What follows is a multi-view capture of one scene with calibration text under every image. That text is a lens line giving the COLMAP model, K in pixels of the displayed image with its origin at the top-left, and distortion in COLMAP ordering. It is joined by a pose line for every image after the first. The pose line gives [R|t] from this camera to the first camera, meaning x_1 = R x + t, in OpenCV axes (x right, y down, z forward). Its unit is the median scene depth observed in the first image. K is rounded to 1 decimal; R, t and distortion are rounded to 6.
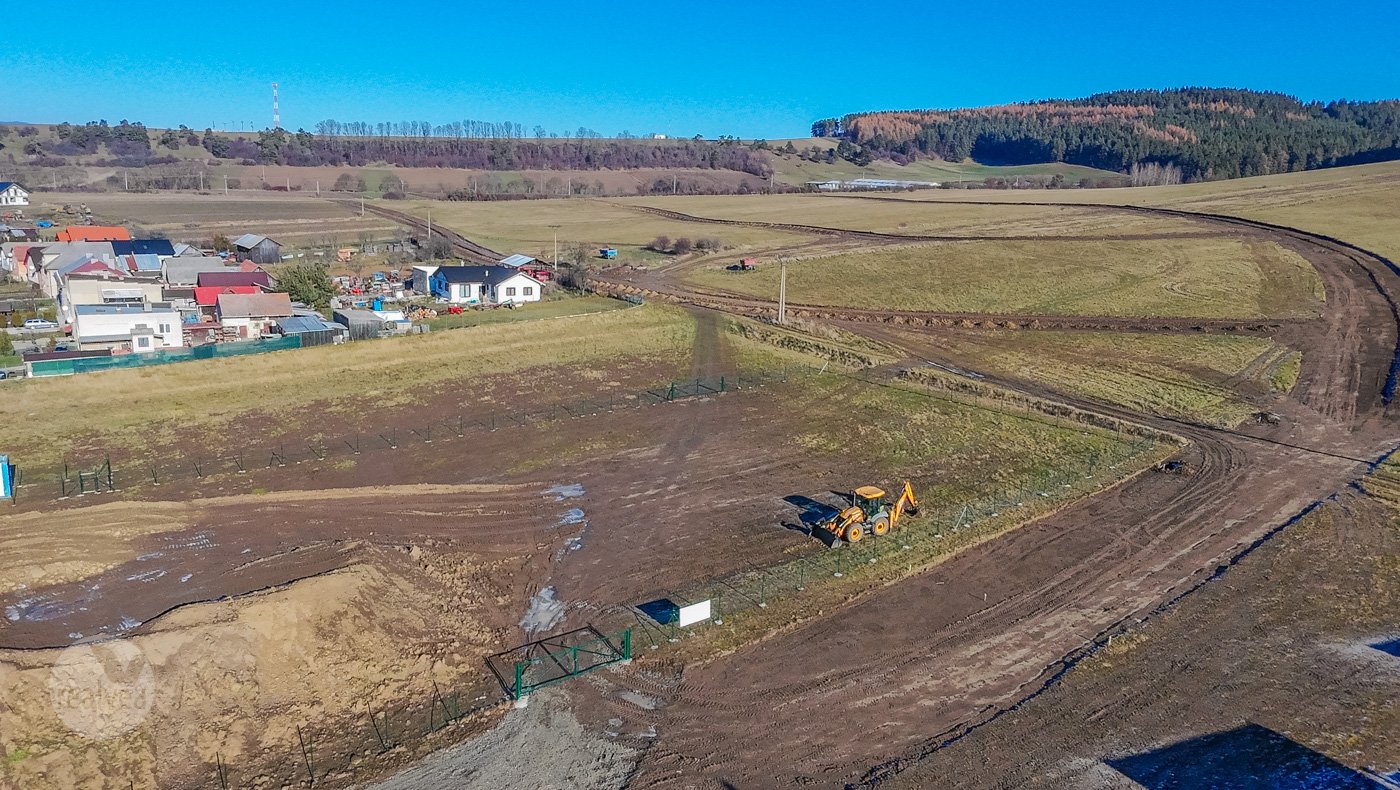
lens RADIAL K [[990.7, 0, 705.7], [0, 990.7, 397.8], [0, 0, 1]] dist [0.014276, -0.006824]
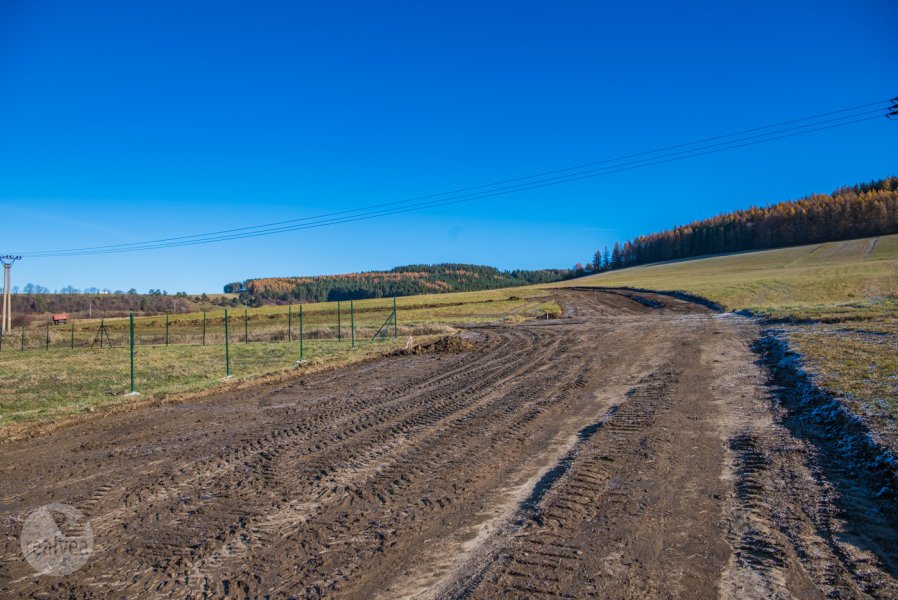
lens RADIAL K [[588.4, 0, 457.2], [0, 588.4, 296.5], [0, 0, 1]] dist [0.002510, 0.000088]
pose [[0.899875, -0.017053, 0.435815, 0.203621], [0.138148, 0.958929, -0.247728, 0.072618], [-0.413691, 0.283131, 0.865272, 0.425319]]
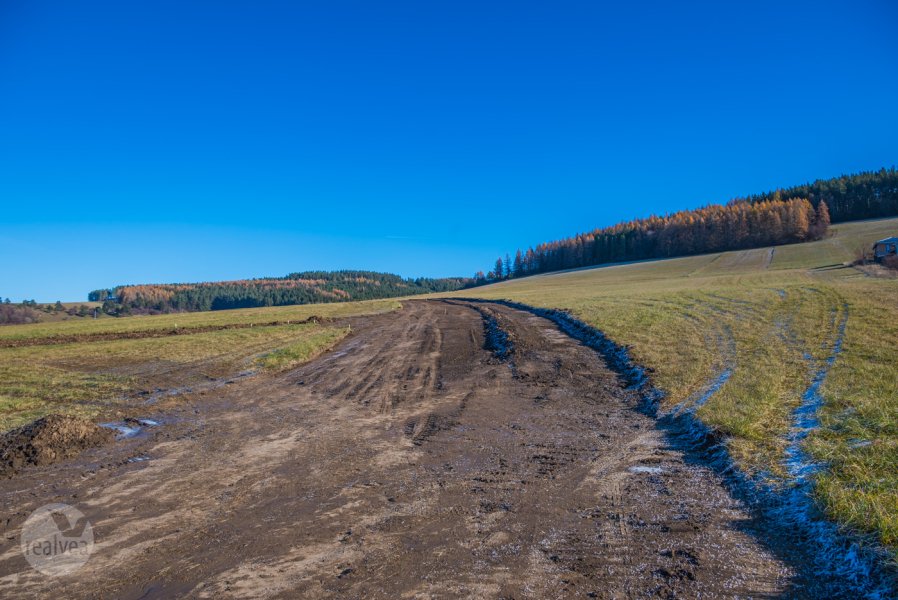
lens RADIAL K [[588.4, 0, 457.0], [0, 588.4, 292.5], [0, 0, 1]] dist [0.002510, 0.000088]
pose [[0.824241, -0.004064, 0.566224, 0.380106], [0.172382, 0.954310, -0.244083, 0.022797], [-0.539361, 0.298790, 0.787282, 0.578797]]
